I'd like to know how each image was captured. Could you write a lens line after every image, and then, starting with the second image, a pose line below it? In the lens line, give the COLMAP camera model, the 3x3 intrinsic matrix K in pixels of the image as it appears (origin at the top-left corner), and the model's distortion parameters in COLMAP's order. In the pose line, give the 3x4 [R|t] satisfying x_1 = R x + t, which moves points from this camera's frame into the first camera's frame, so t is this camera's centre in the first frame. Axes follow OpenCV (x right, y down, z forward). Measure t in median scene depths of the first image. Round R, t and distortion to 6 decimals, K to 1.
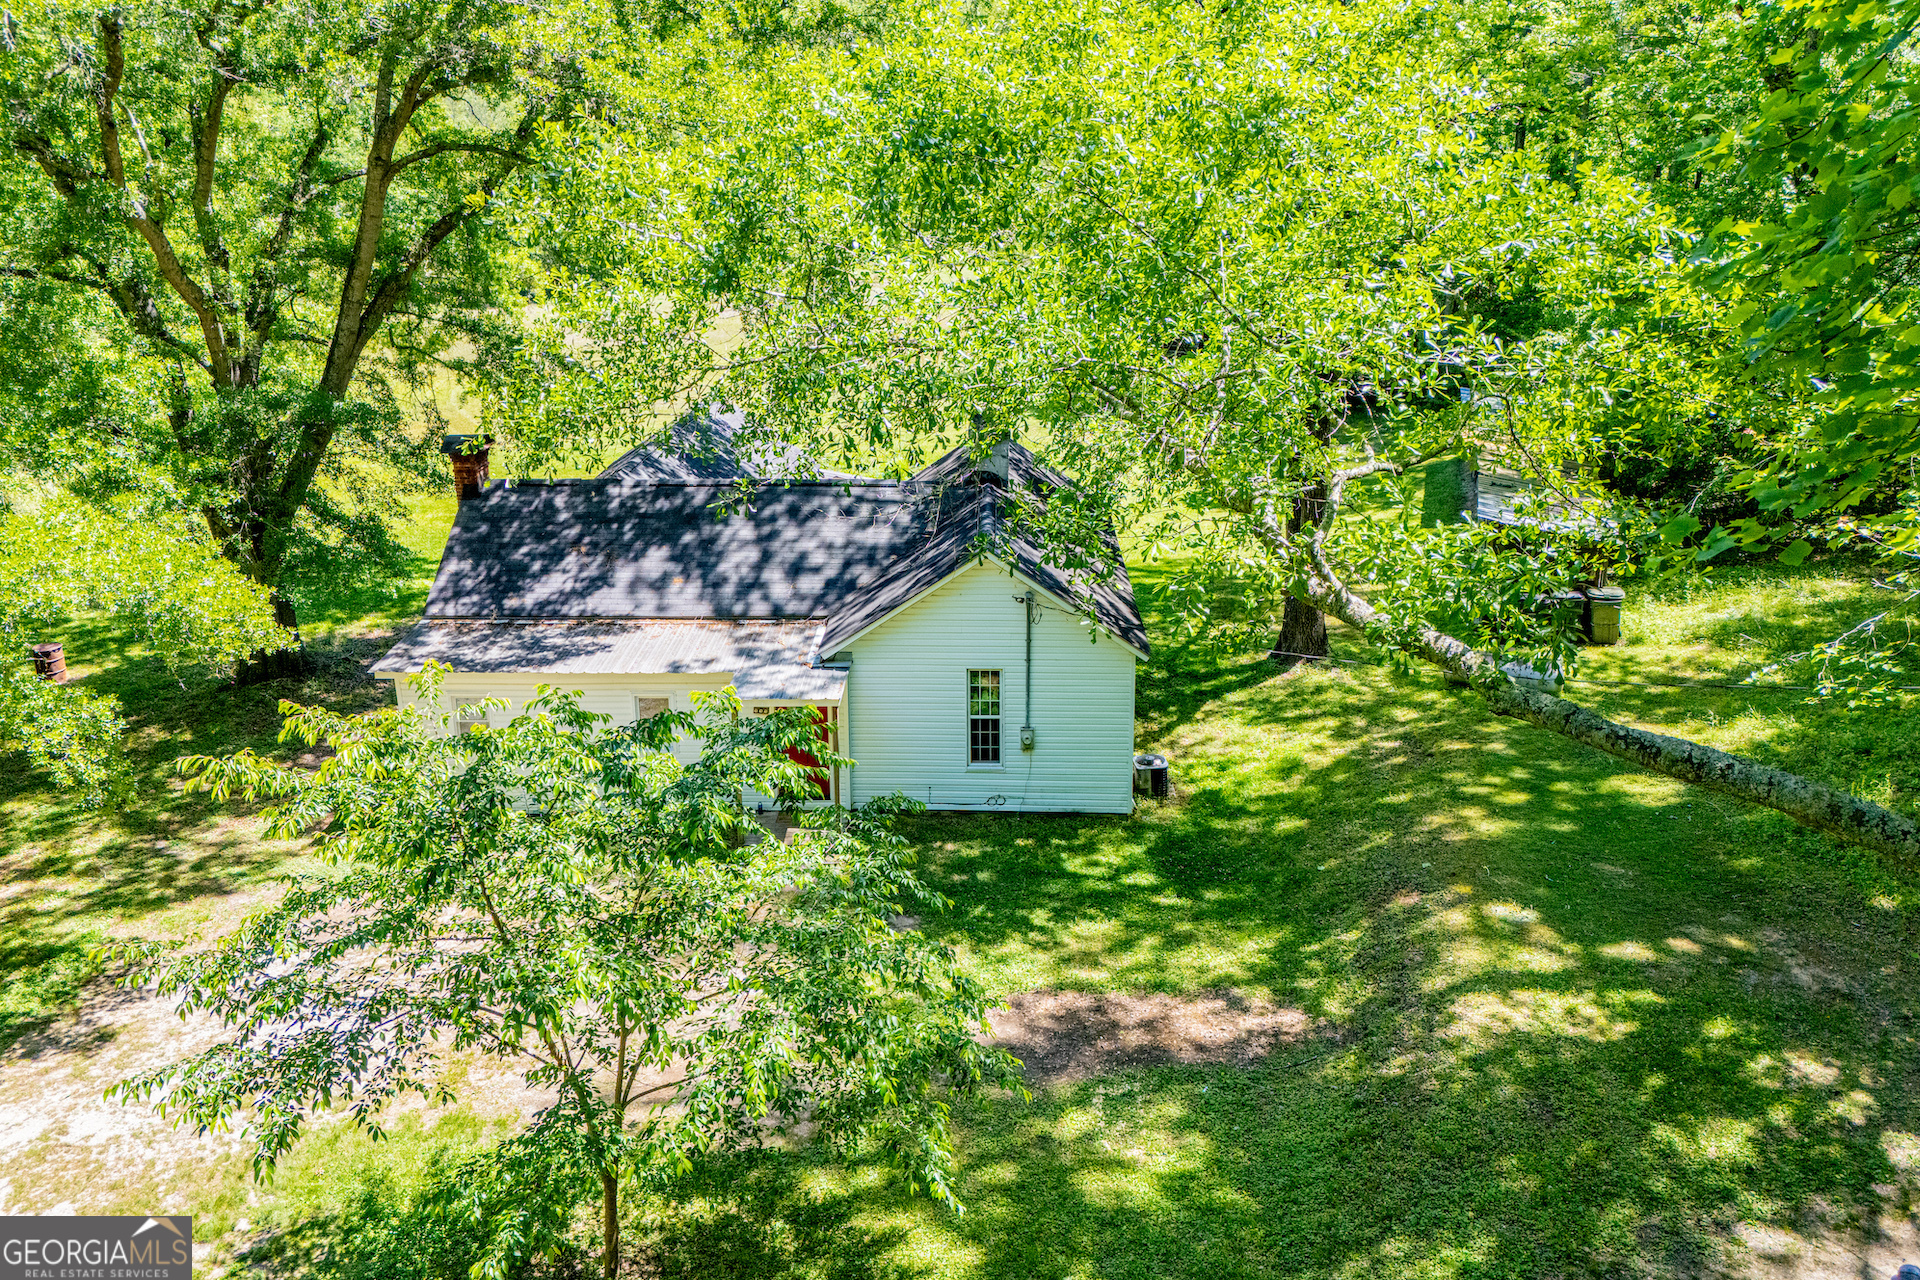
lens RADIAL K [[1428.9, 0, 962.6], [0, 1428.9, 539.8], [0, 0, 1]] dist [0.129268, -0.131679]
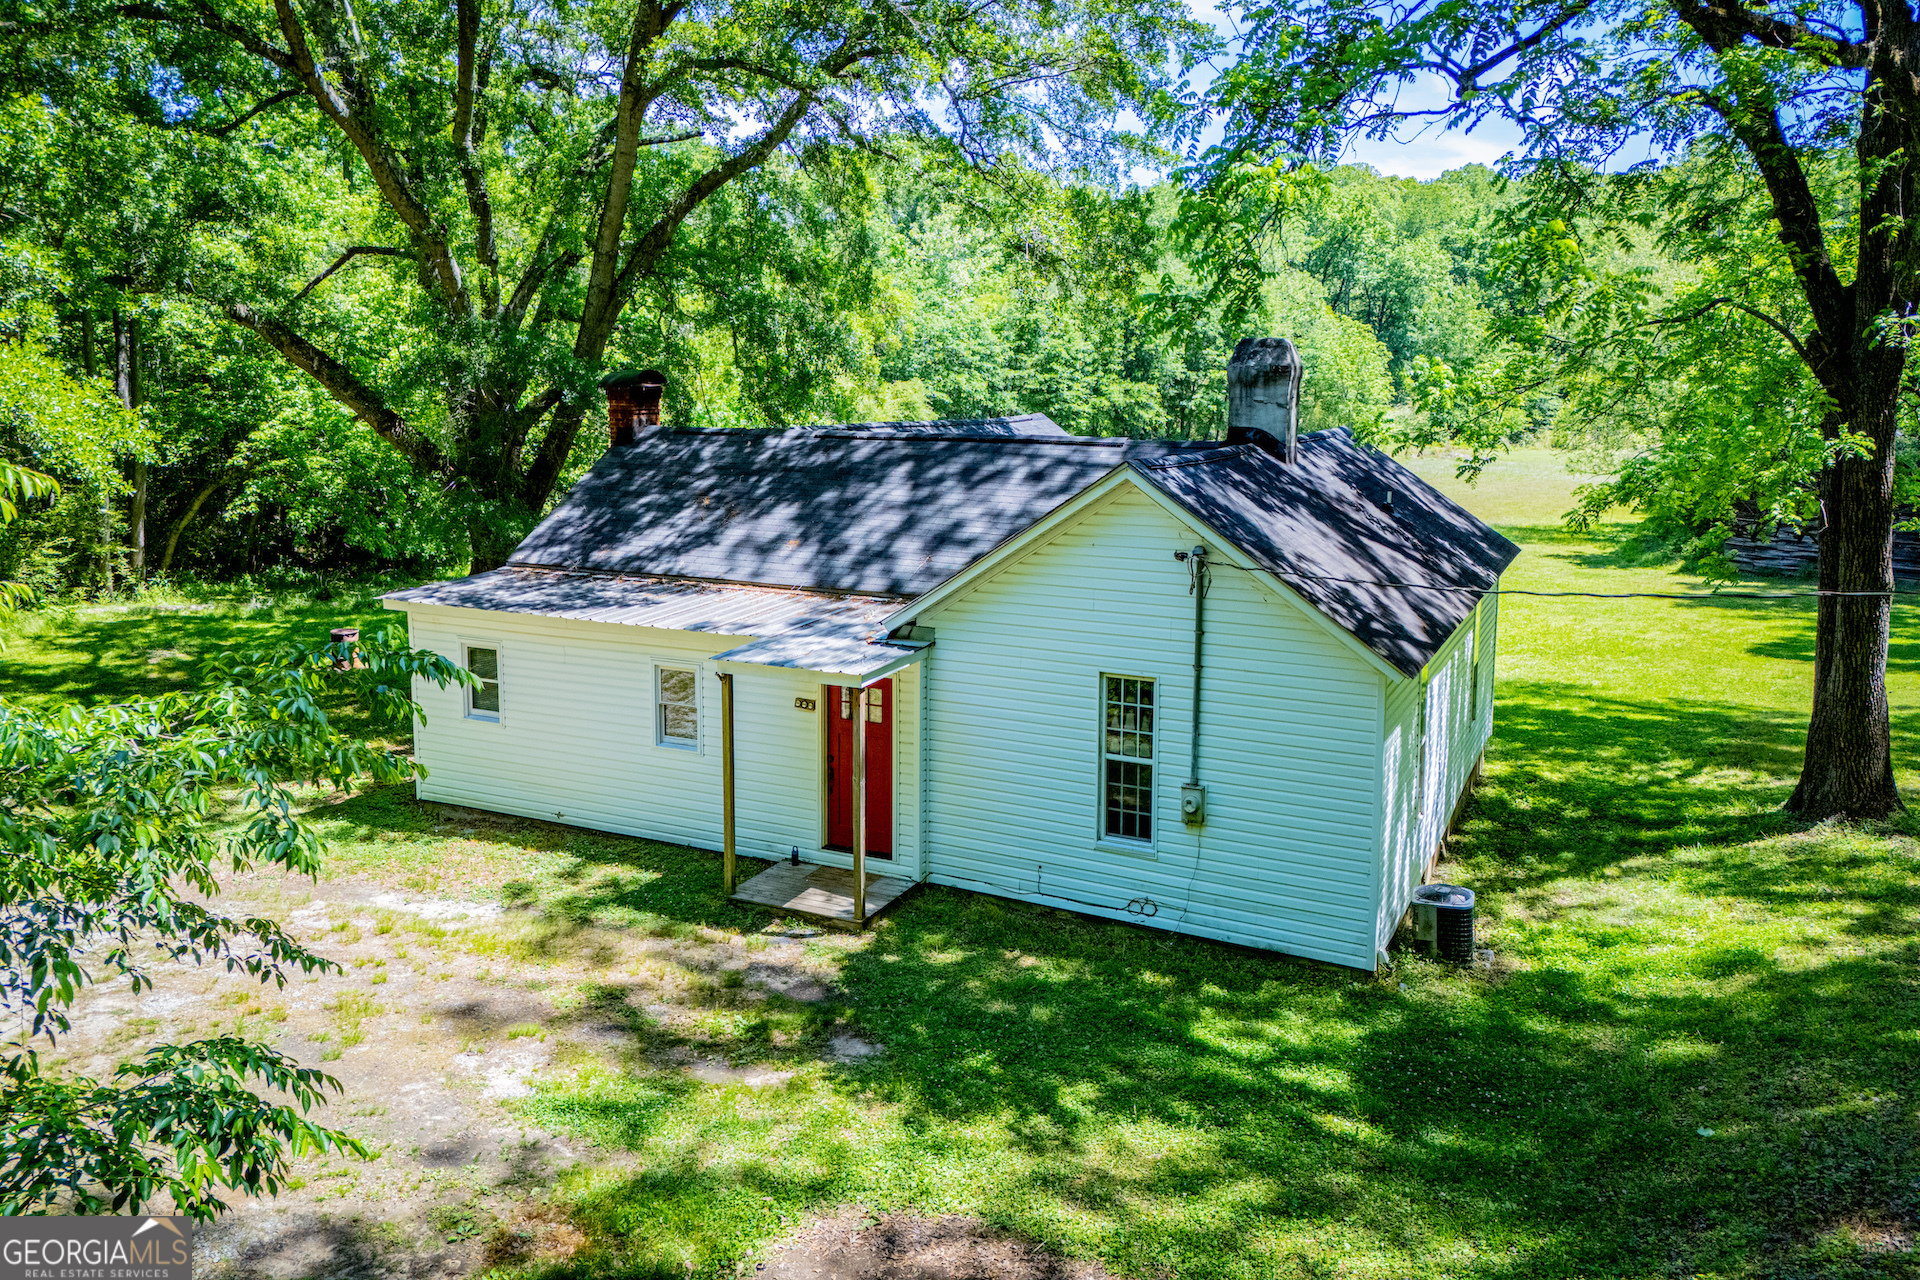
lens RADIAL K [[1394.2, 0, 963.2], [0, 1394.2, 532.7], [0, 0, 1]] dist [0.118919, -0.124271]
pose [[0.908504, 0.055819, -0.414130, 0.180002], [-0.120452, 0.983955, -0.131619, 0.107696], [0.400139, 0.169460, 0.900651, 0.392252]]
